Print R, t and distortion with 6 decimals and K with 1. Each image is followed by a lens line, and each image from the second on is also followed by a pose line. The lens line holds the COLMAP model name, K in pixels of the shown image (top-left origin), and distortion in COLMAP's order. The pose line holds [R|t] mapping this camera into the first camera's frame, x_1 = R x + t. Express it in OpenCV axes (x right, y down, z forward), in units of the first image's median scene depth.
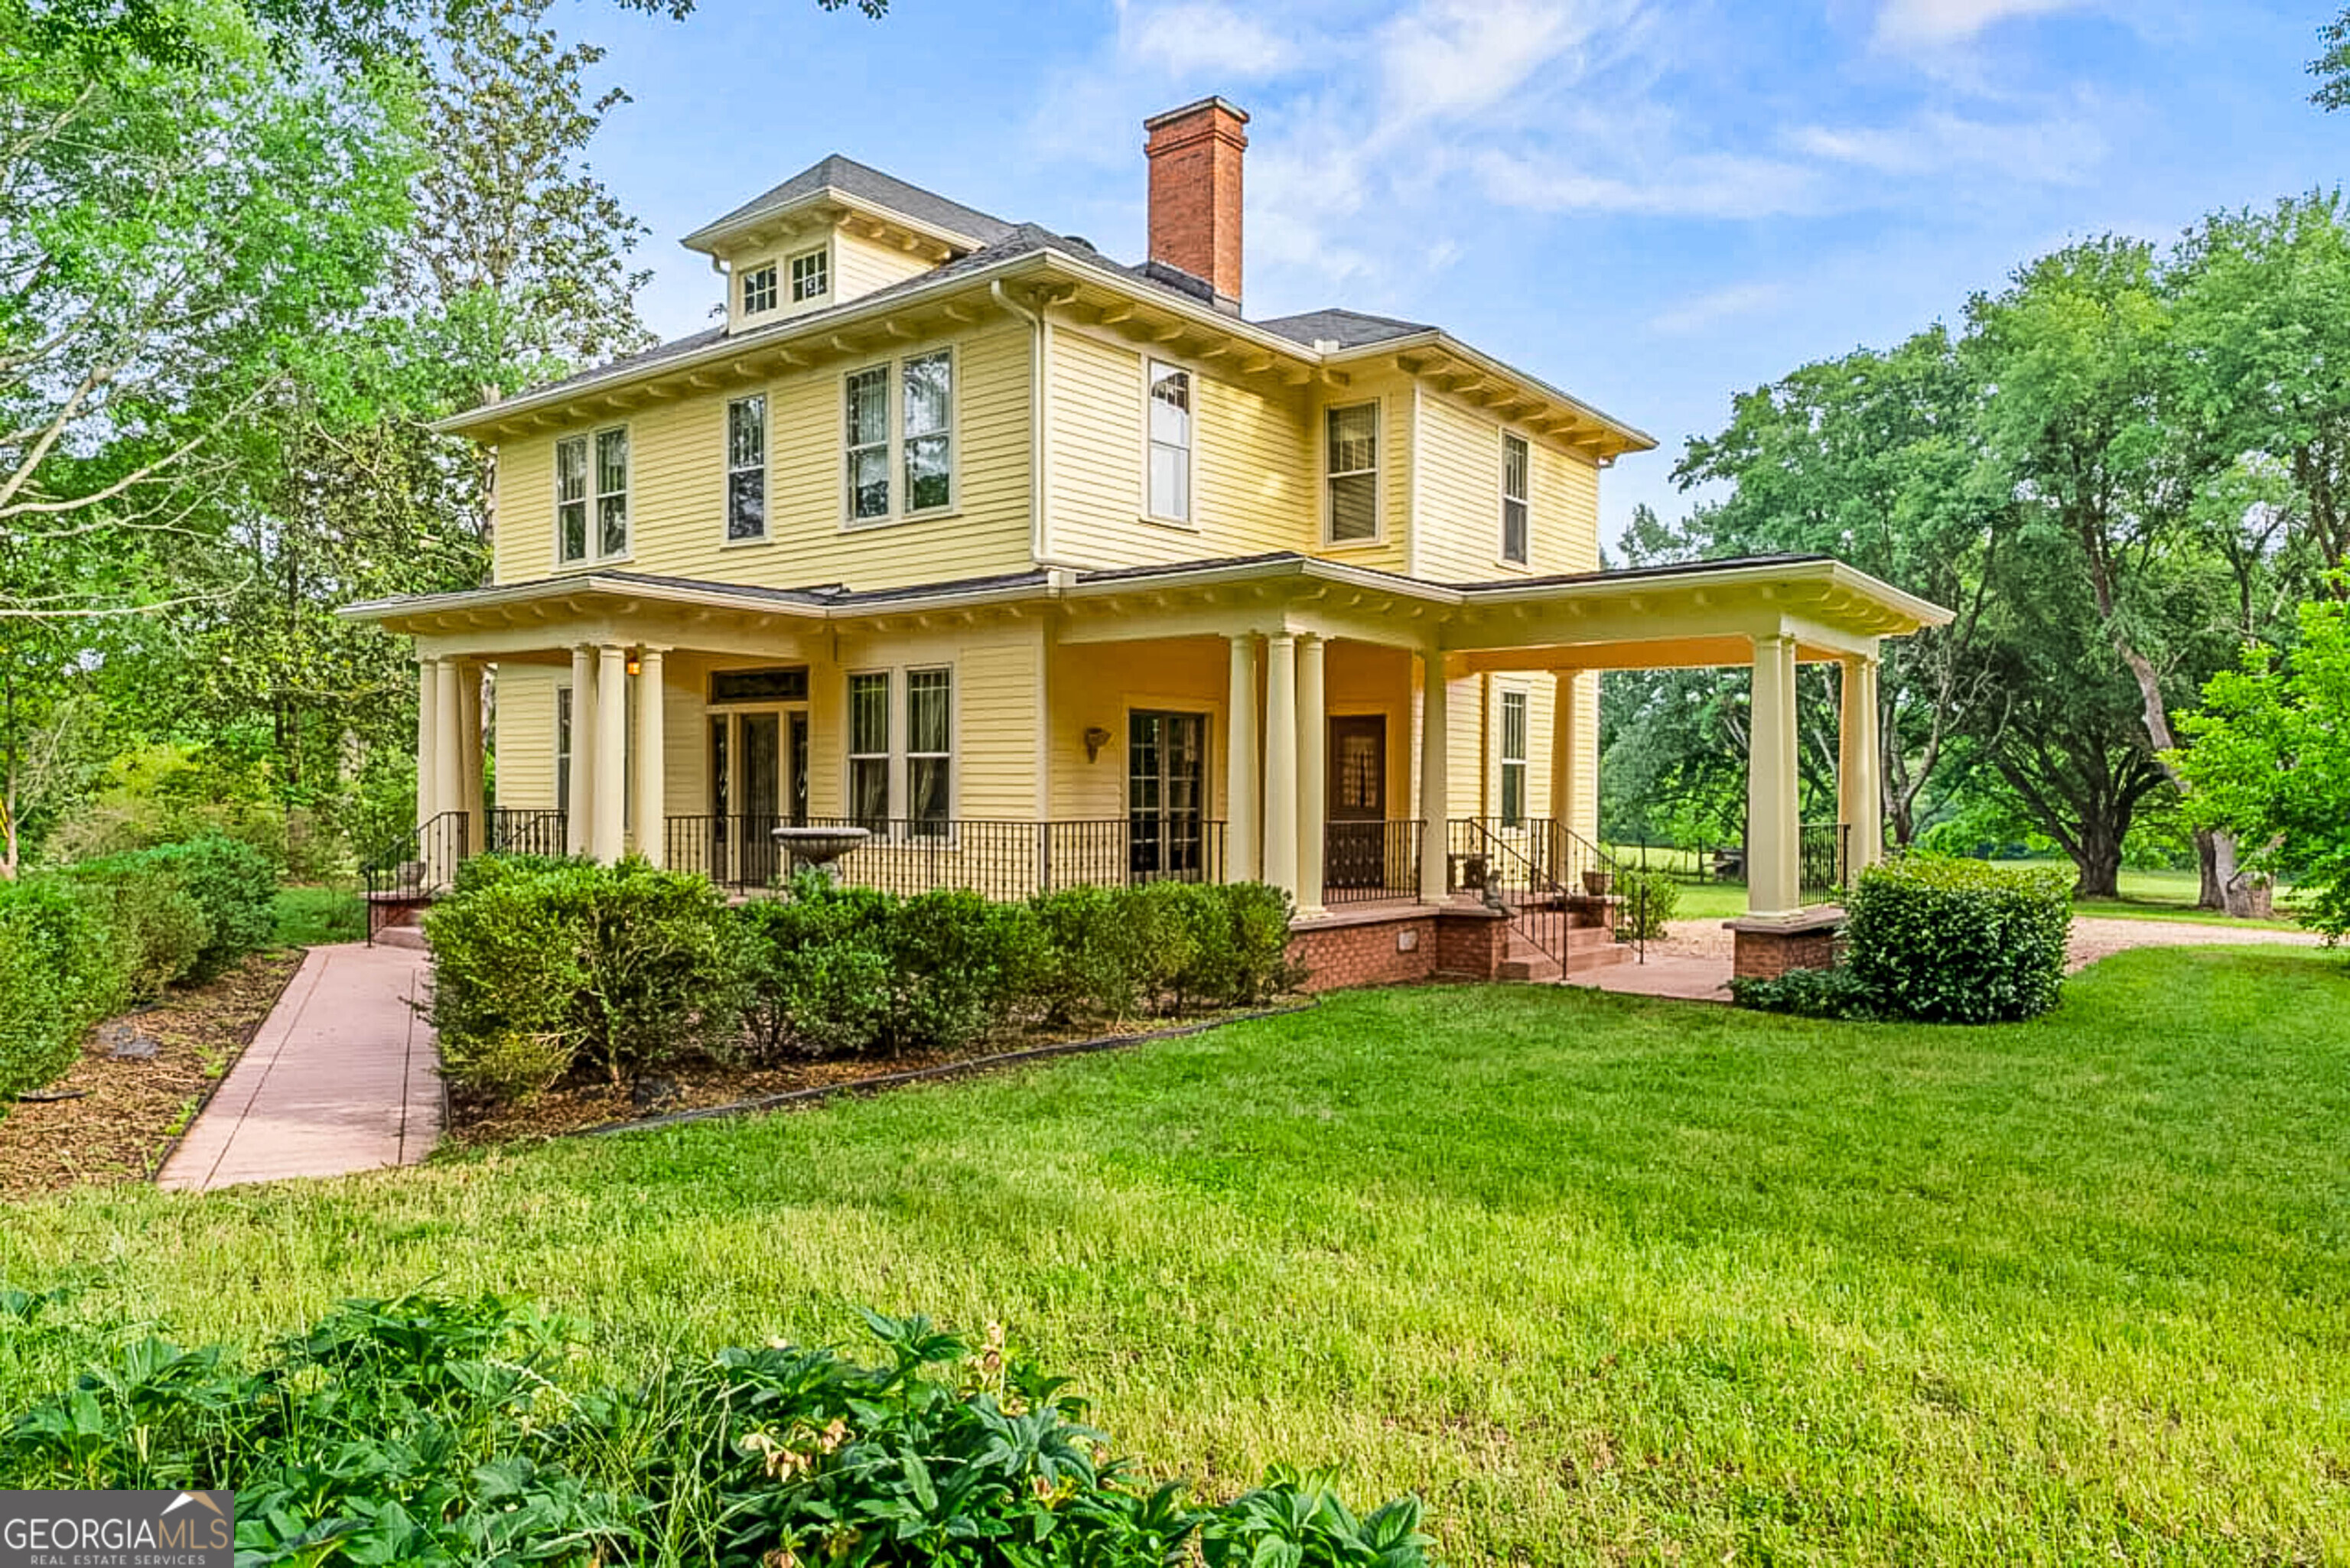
lens RADIAL K [[1597.8, 0, 1179.1], [0, 1597.8, 794.5], [0, 0, 1]] dist [0.002961, -0.000368]
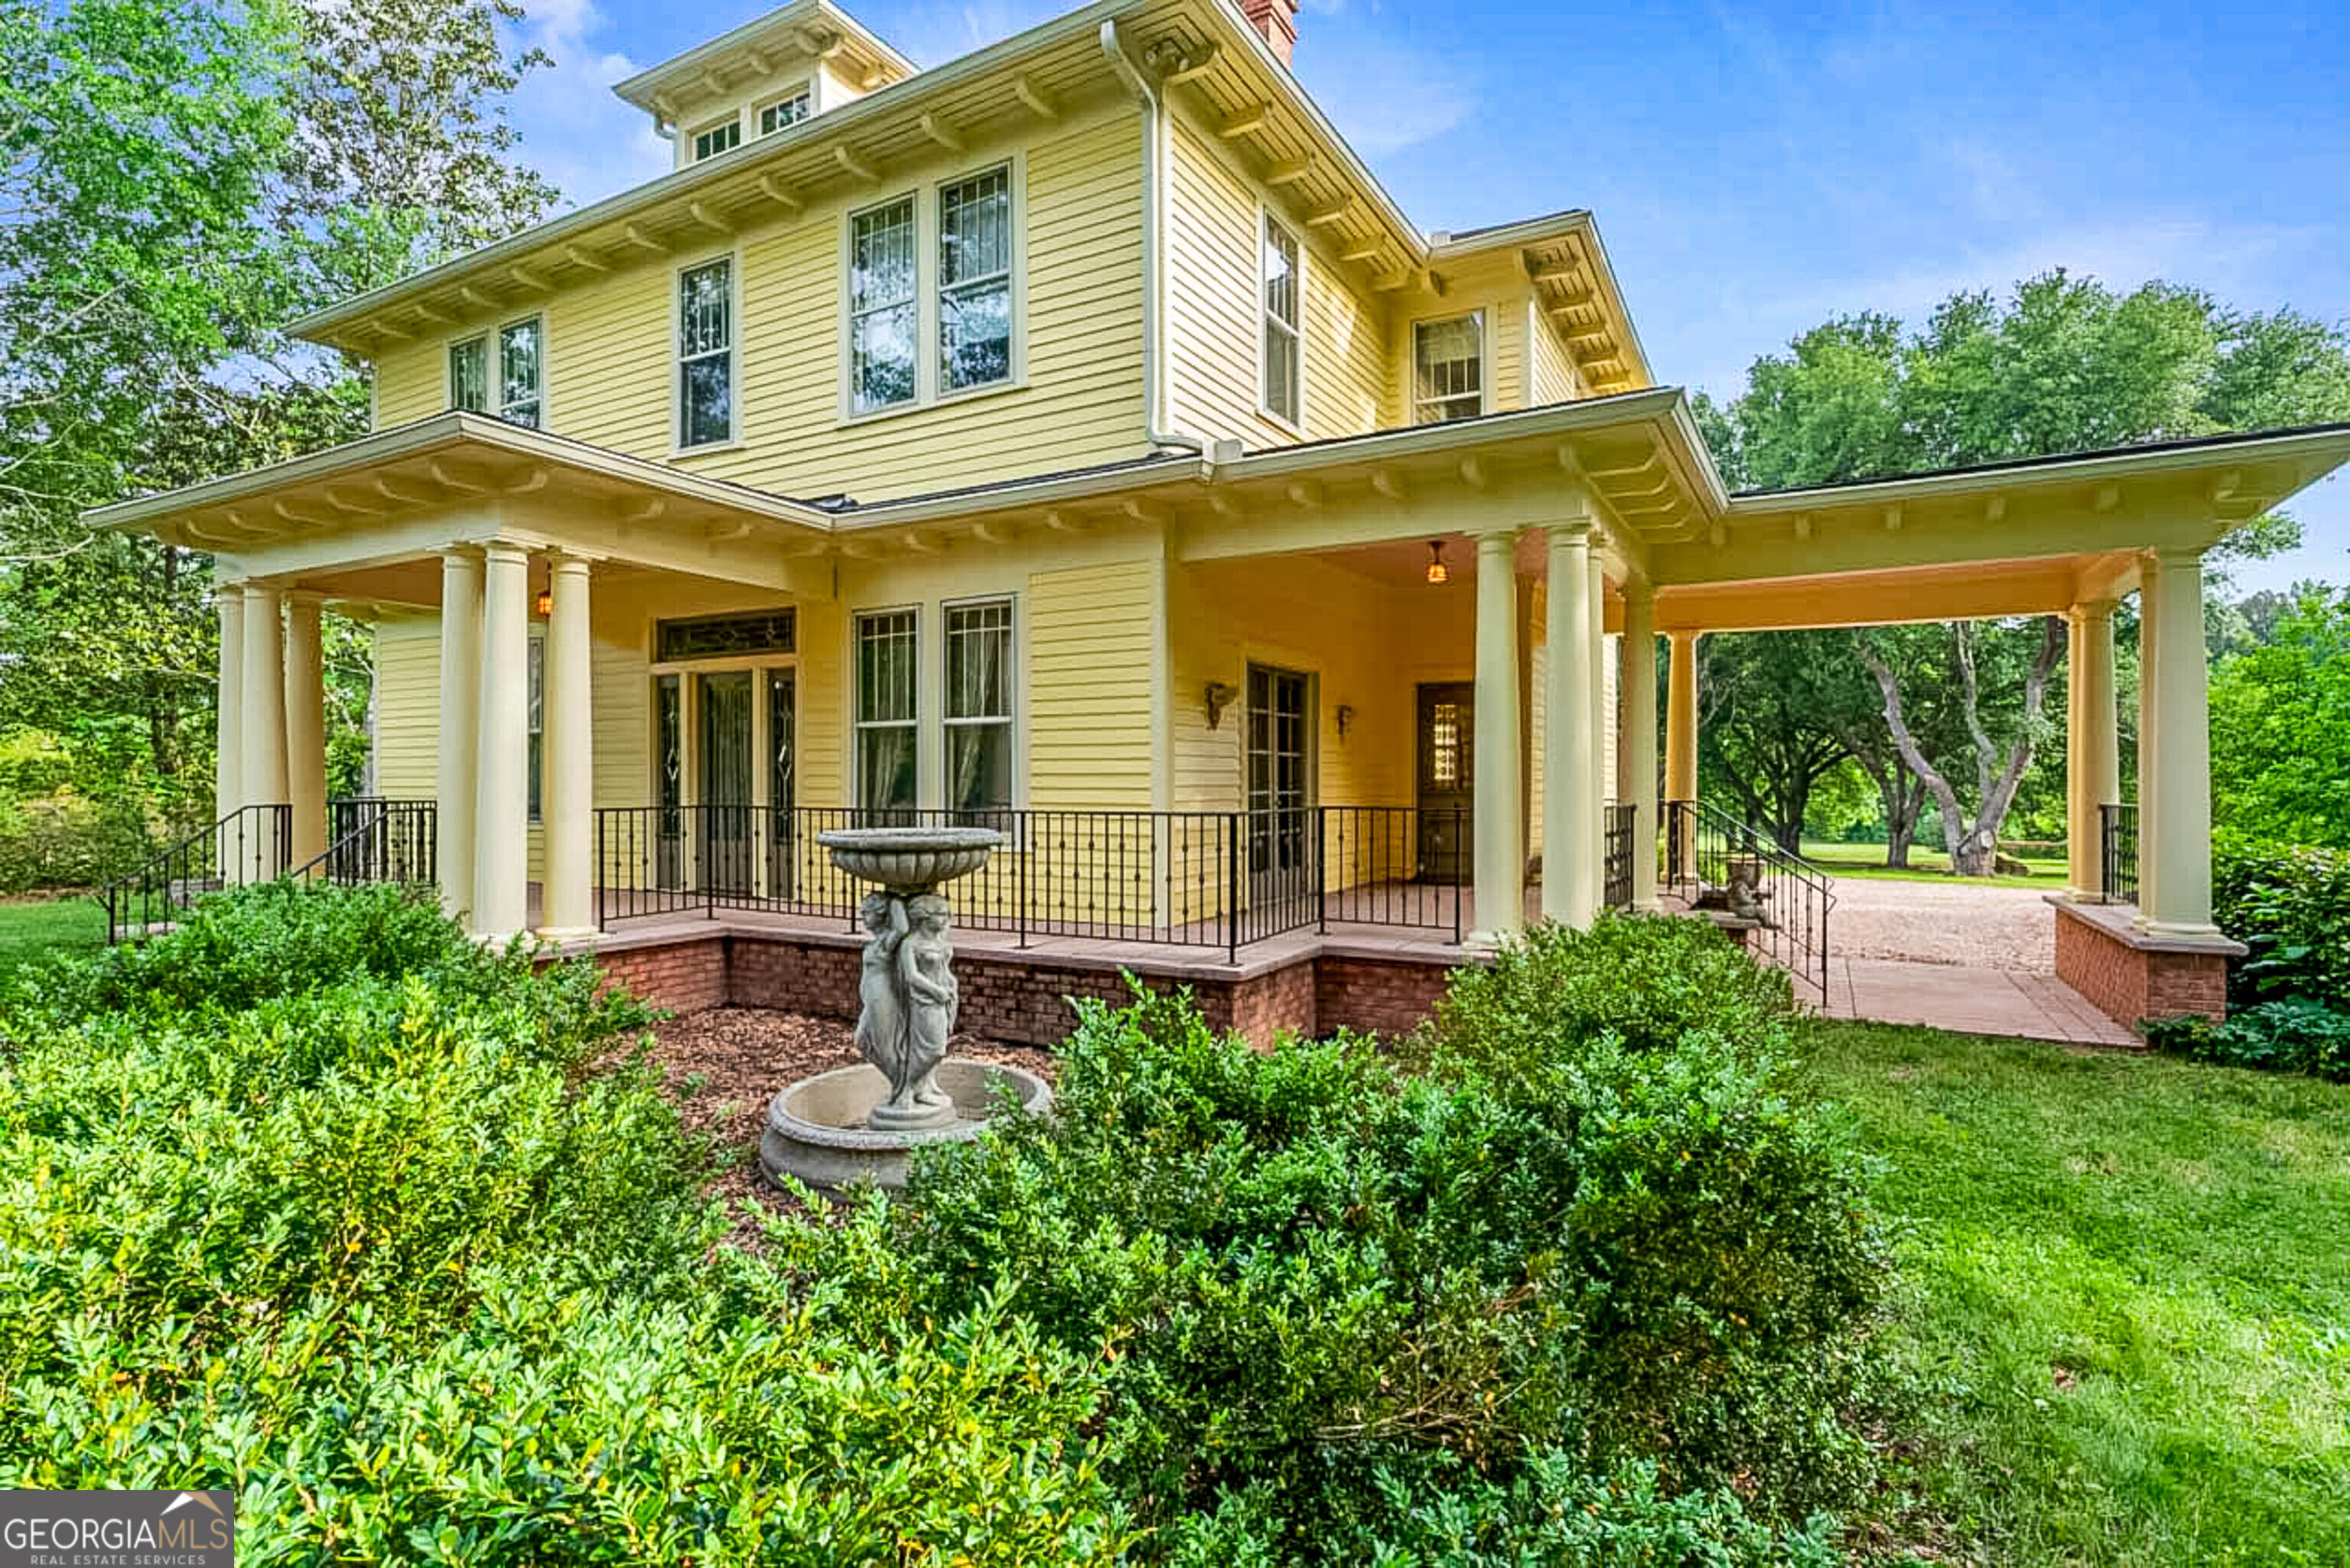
lens RADIAL K [[1146.8, 0, 1171.9], [0, 1146.8, 773.3], [0, 0, 1]] dist [0.001460, -0.000374]
pose [[0.987723, -0.005699, 0.156113, -0.144787], [0.007175, 0.999935, -0.008891, 0.004632], [-0.156052, 0.009902, 0.987699, 0.447939]]
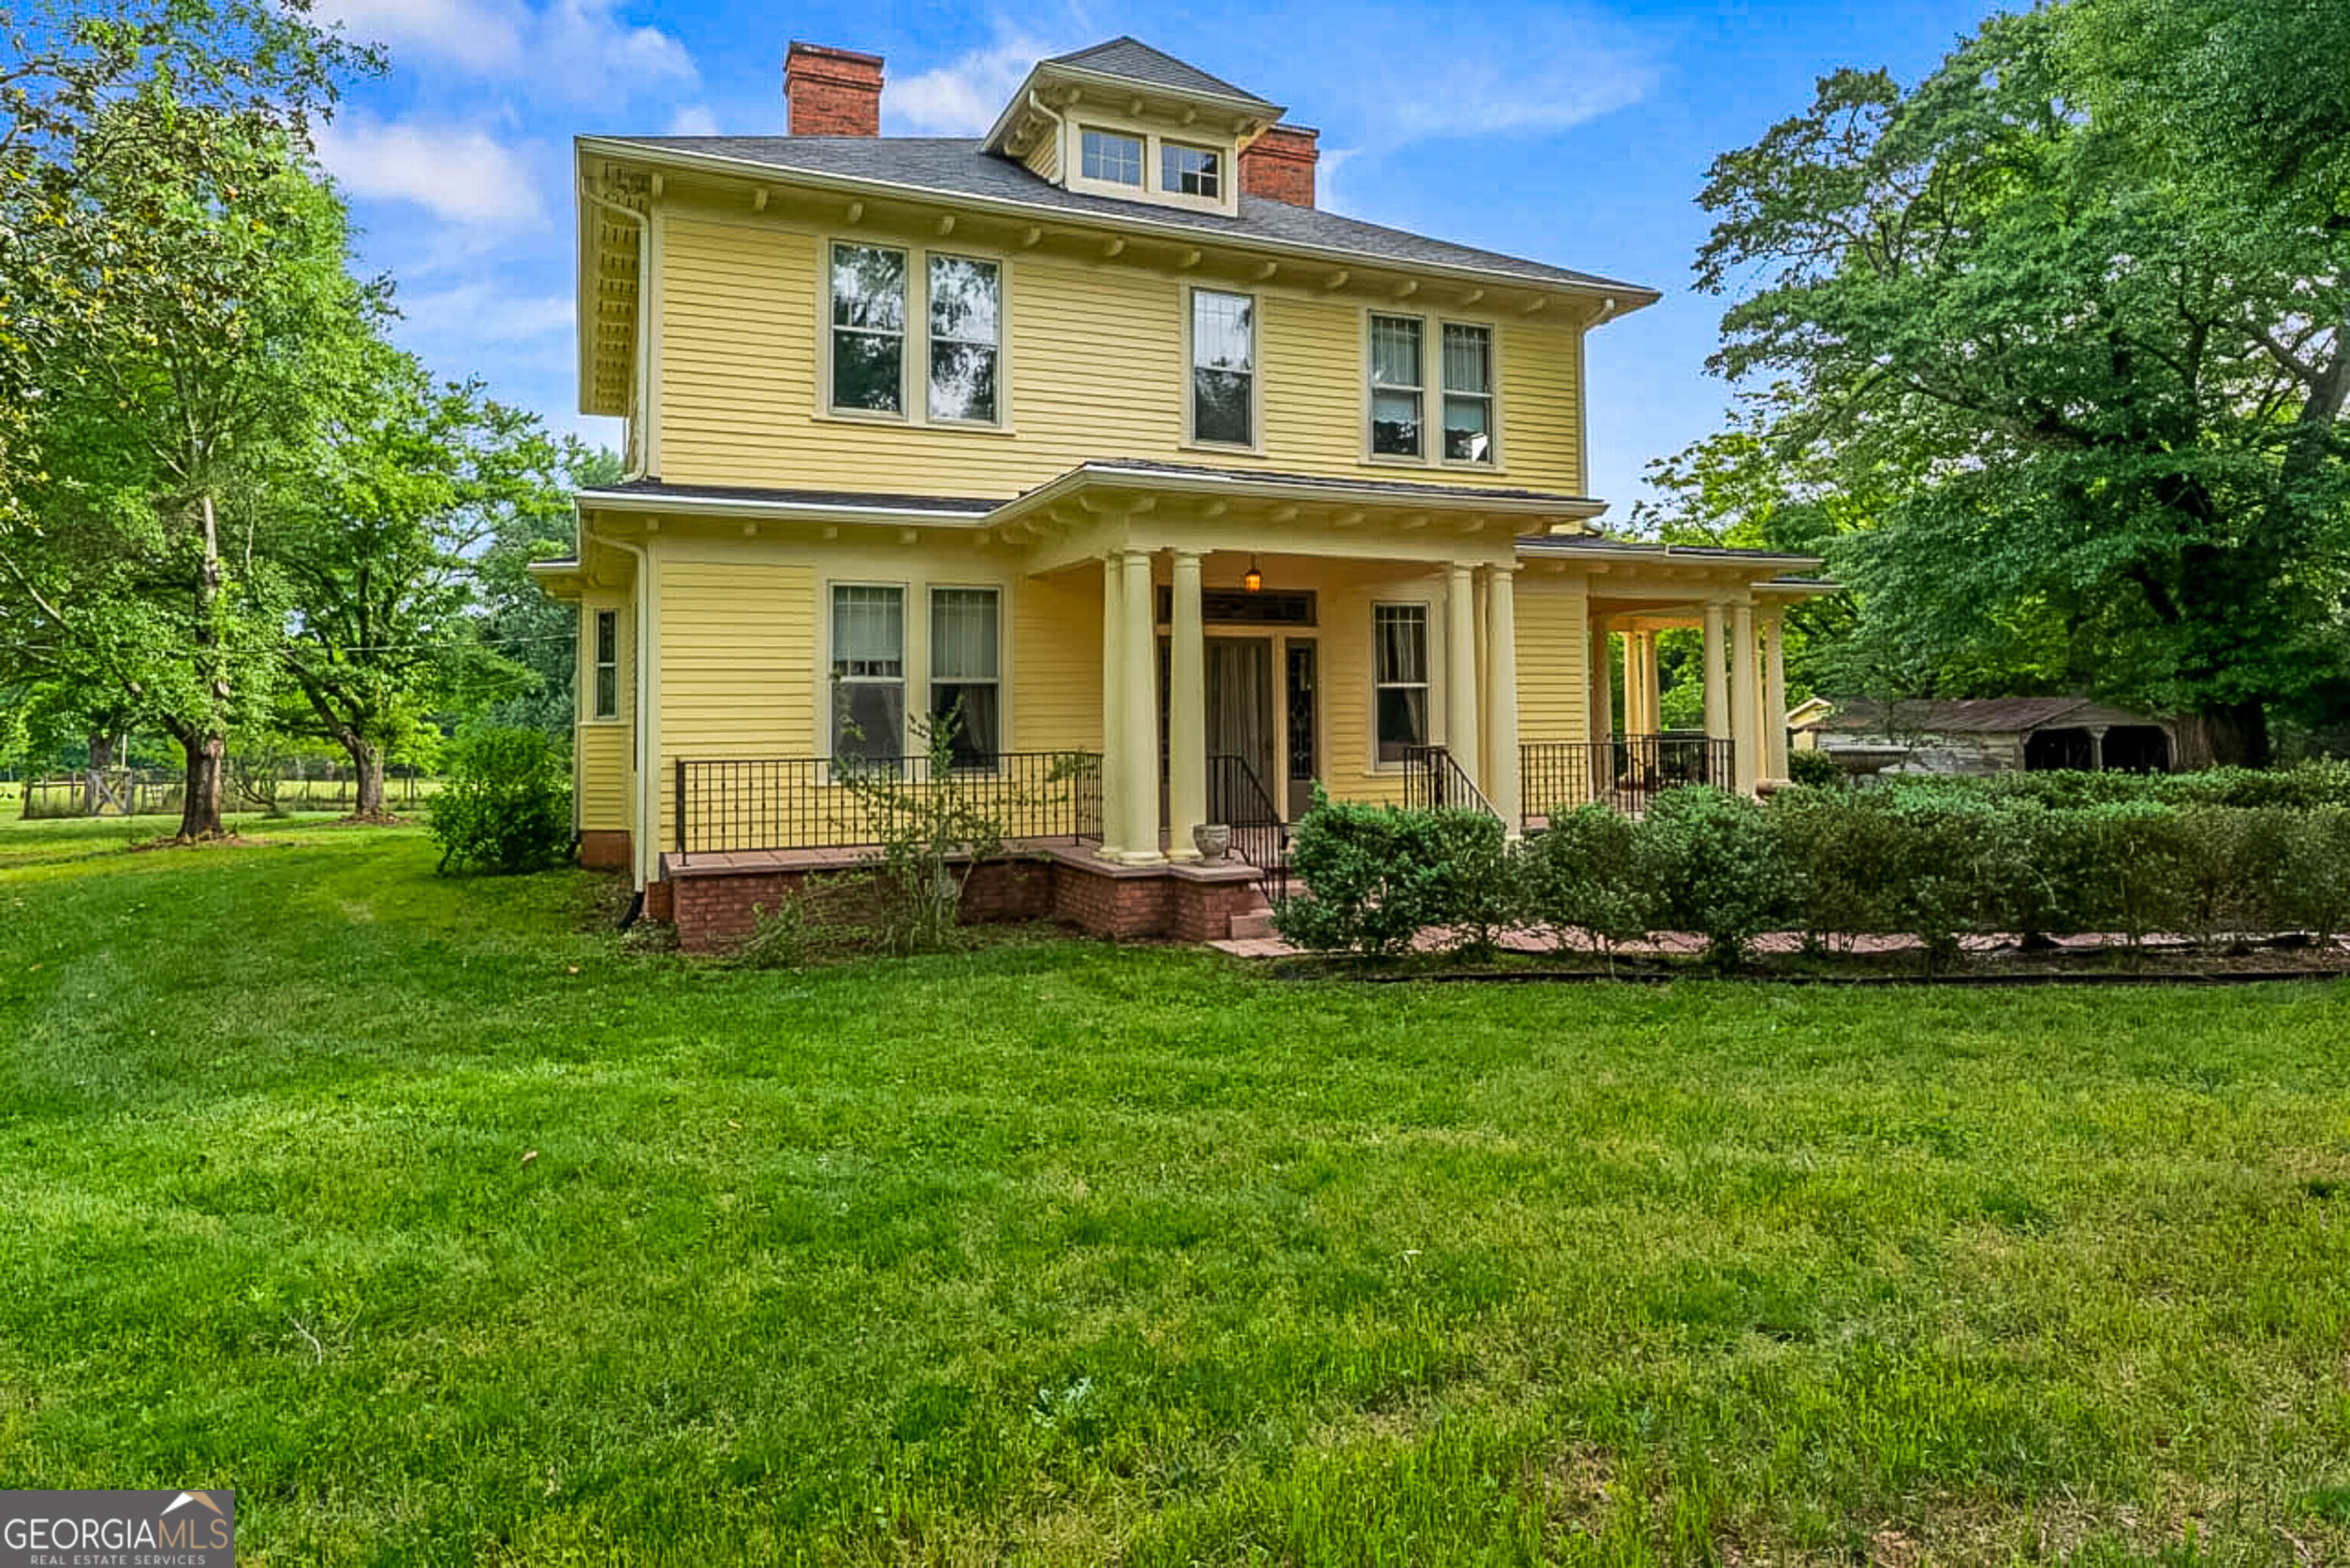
lens RADIAL K [[1377.2, 0, 1123.7], [0, 1377.2, 646.9], [0, 0, 1]] dist [-0.000200, 0.000079]
pose [[0.490832, 0.028173, 0.870798, -1.041768], [0.013539, 0.999110, -0.039956, -0.015588], [-0.871149, 0.031402, 0.490014, 0.711436]]
